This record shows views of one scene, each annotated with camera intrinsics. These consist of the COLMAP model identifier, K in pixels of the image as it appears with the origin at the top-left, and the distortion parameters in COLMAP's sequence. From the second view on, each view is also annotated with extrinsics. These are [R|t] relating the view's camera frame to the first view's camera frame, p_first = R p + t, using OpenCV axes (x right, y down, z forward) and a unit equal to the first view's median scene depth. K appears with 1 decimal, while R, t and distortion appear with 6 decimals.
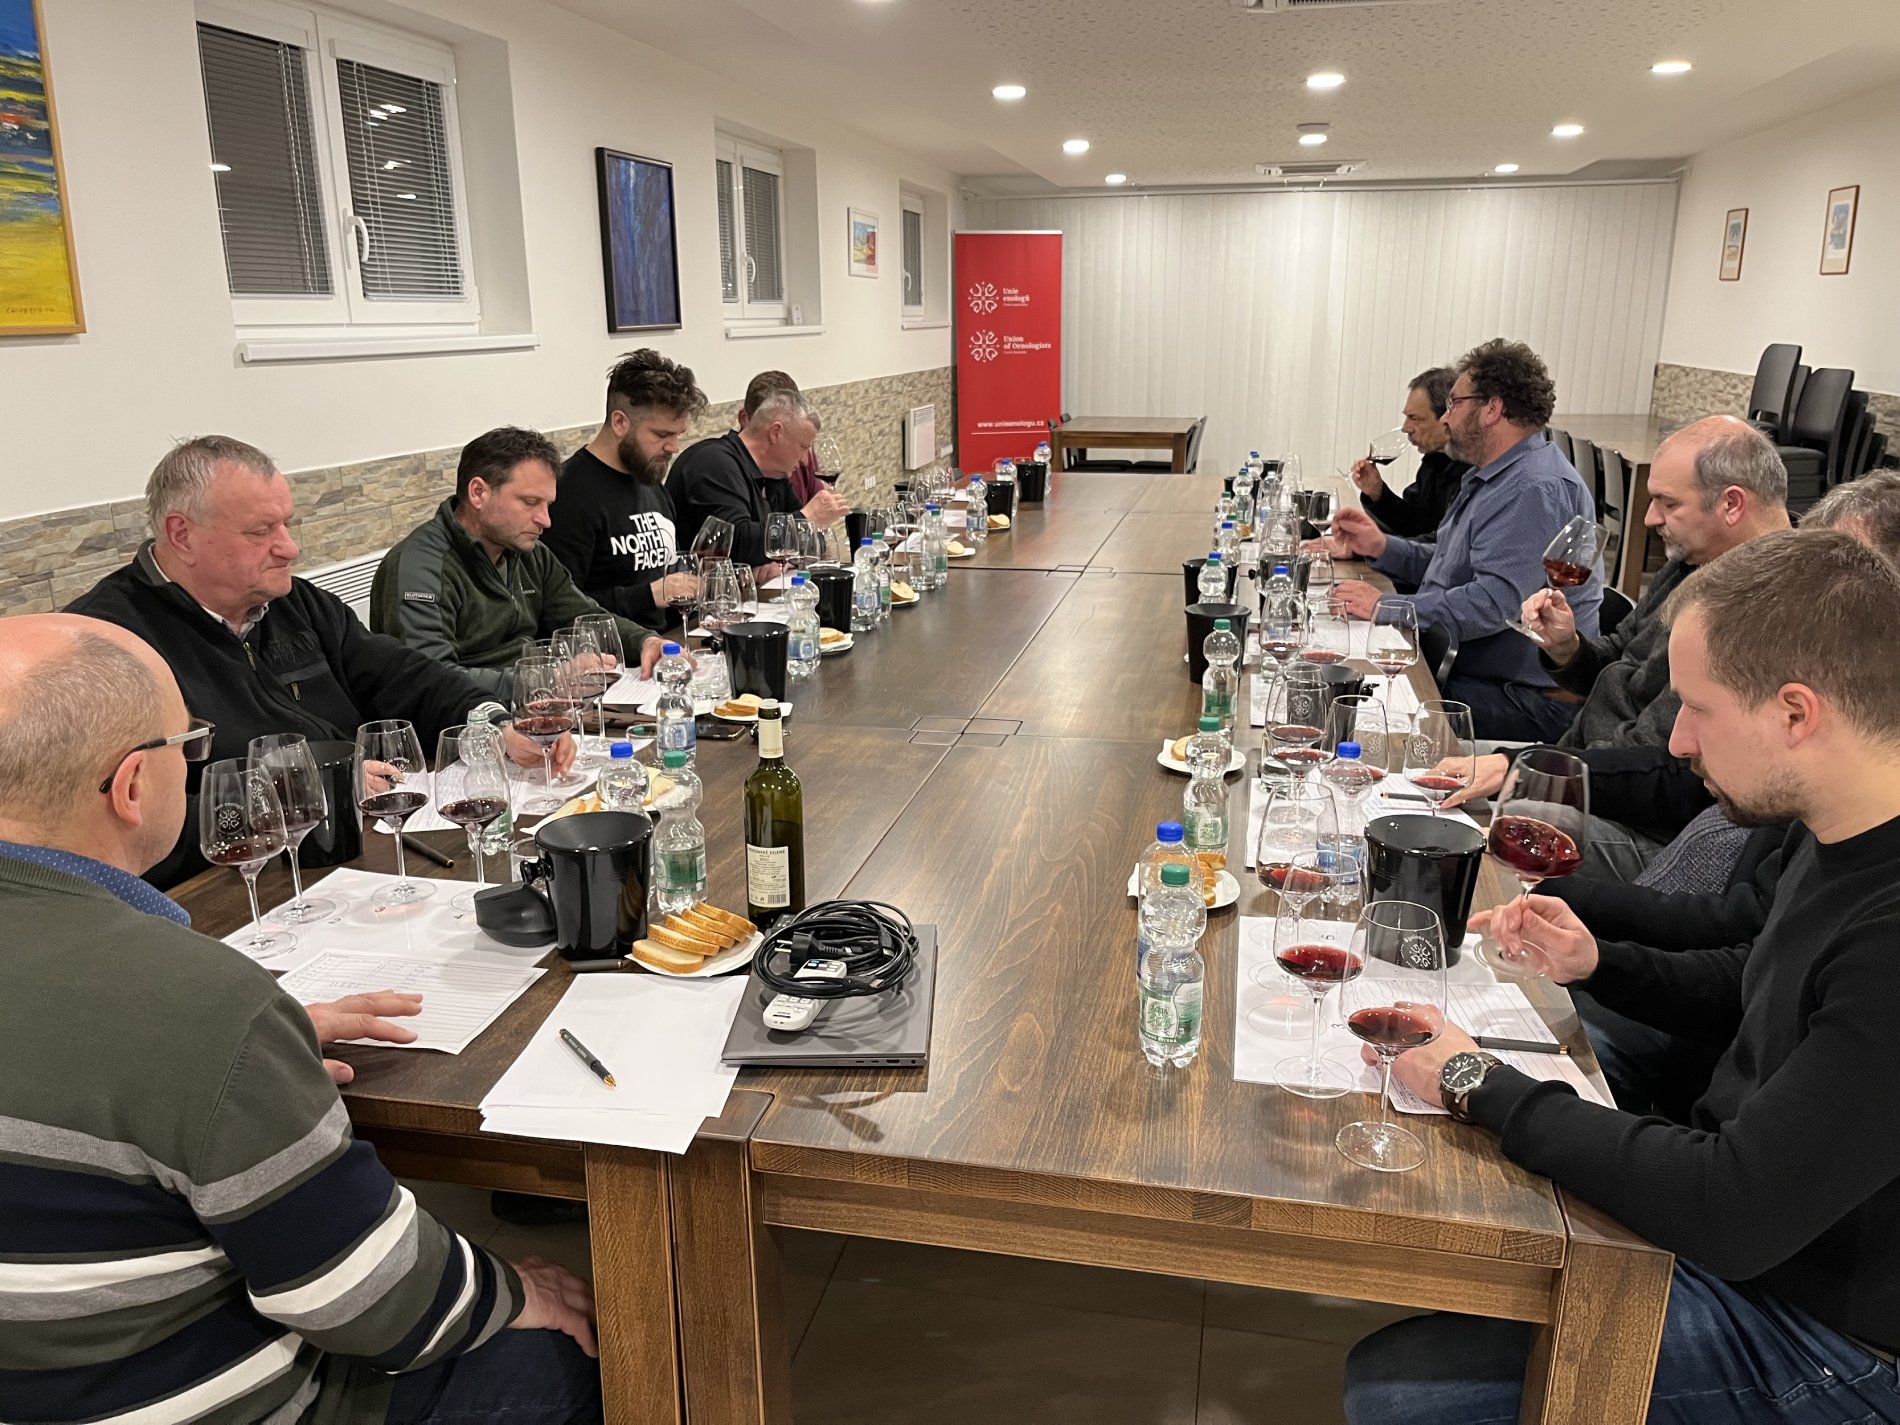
lens RADIAL K [[1433.6, 0, 950.9], [0, 1433.6, 710.7], [0, 0, 1]] dist [-0.001799, -0.016376]
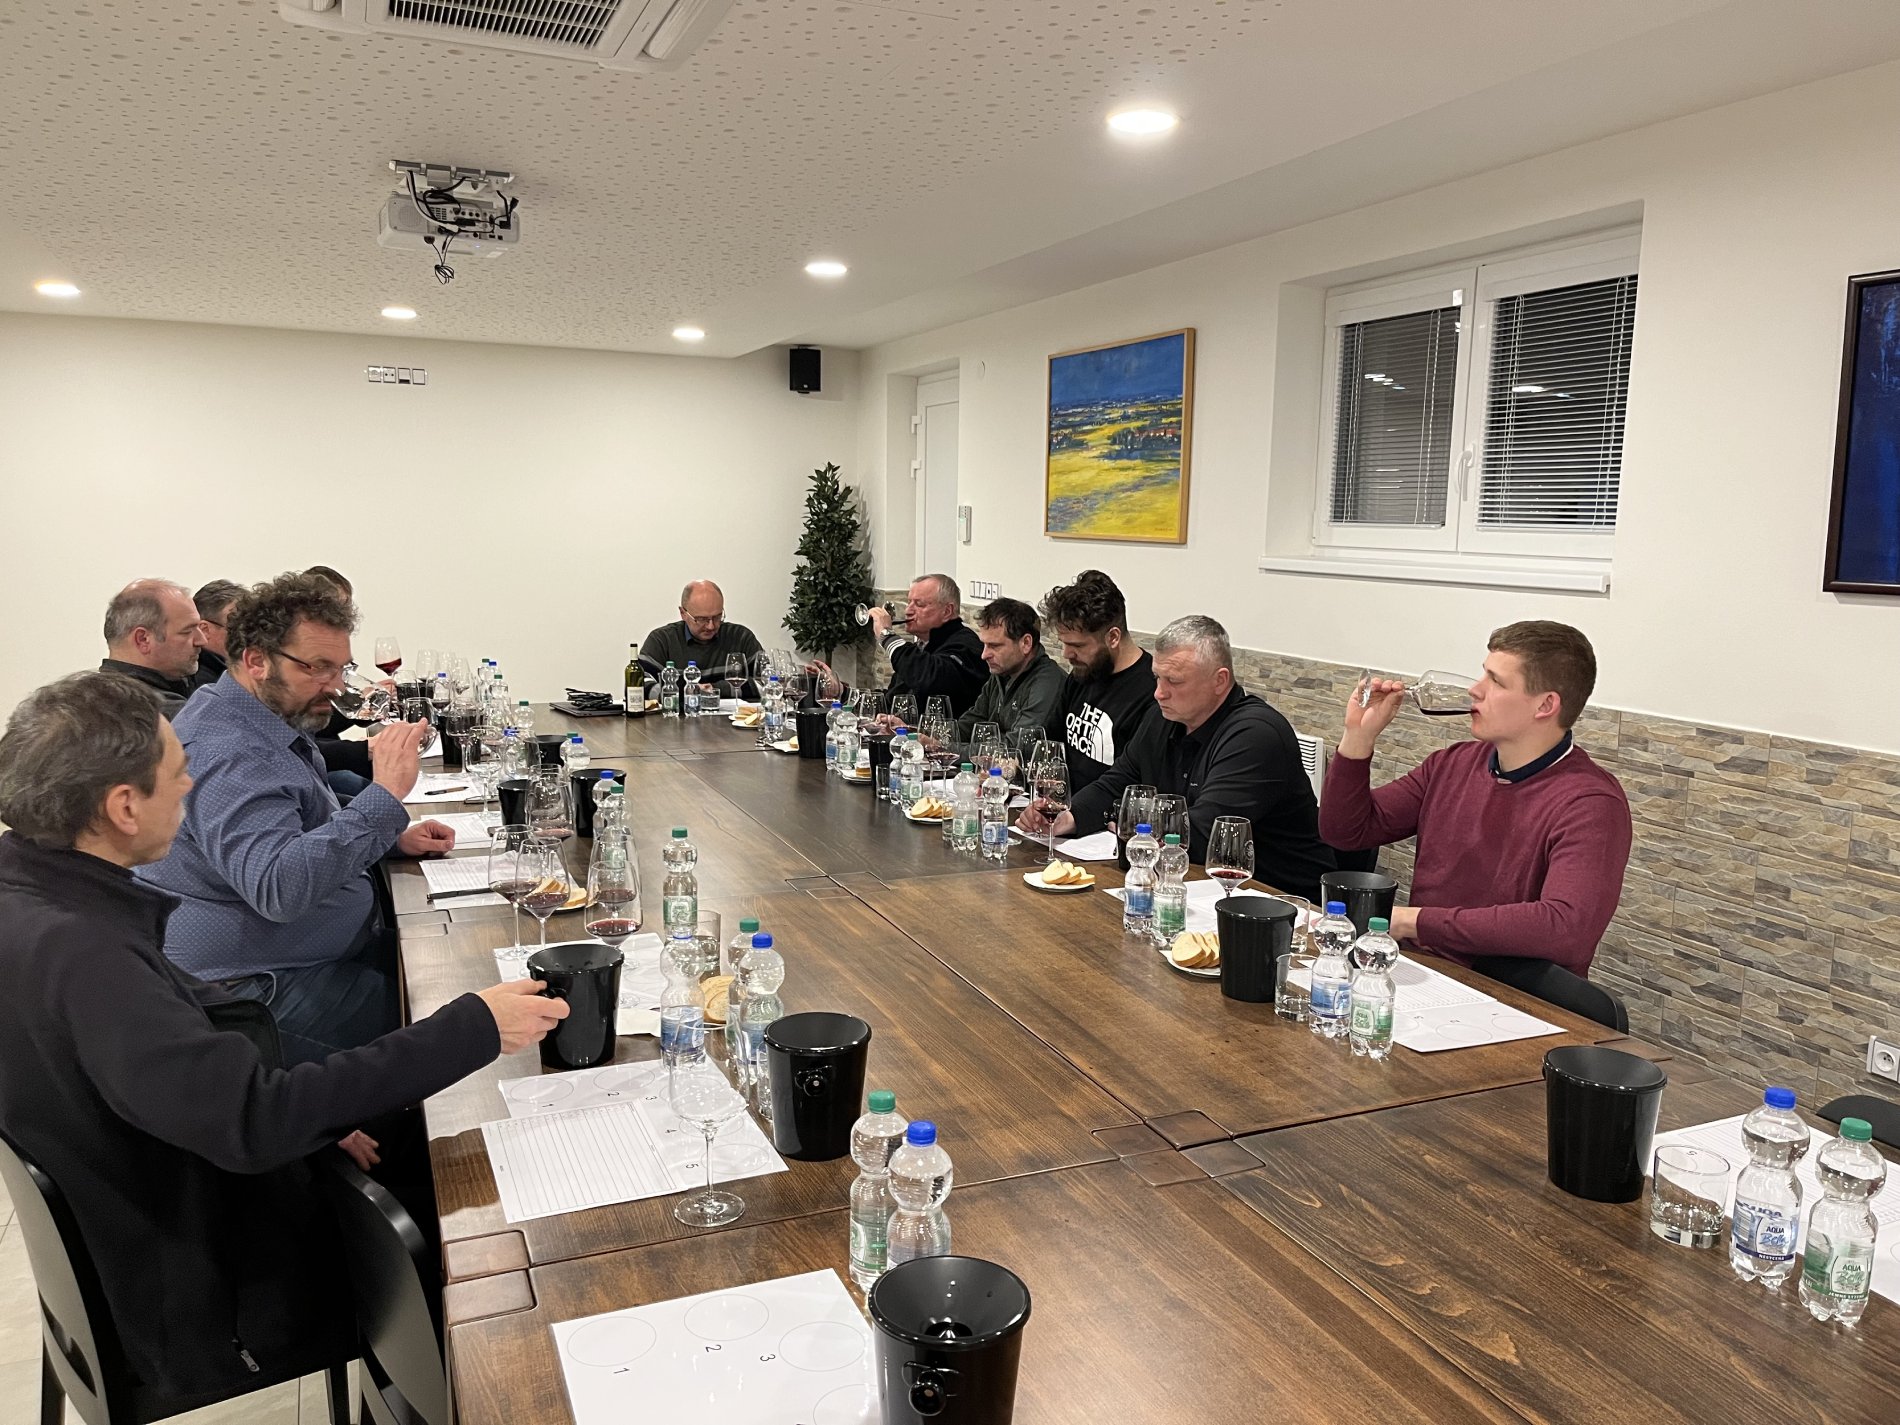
lens RADIAL K [[1433.6, 0, 950.1], [0, 1433.6, 713.5], [0, 0, 1]] dist [-0.001799, -0.016376]
pose [[-0.812500, 0.071413, -0.578570, 0.194496], [-0.170291, 0.920106, 0.352713, -0.185092], [0.557534, 0.385105, -0.735425, 0.636749]]
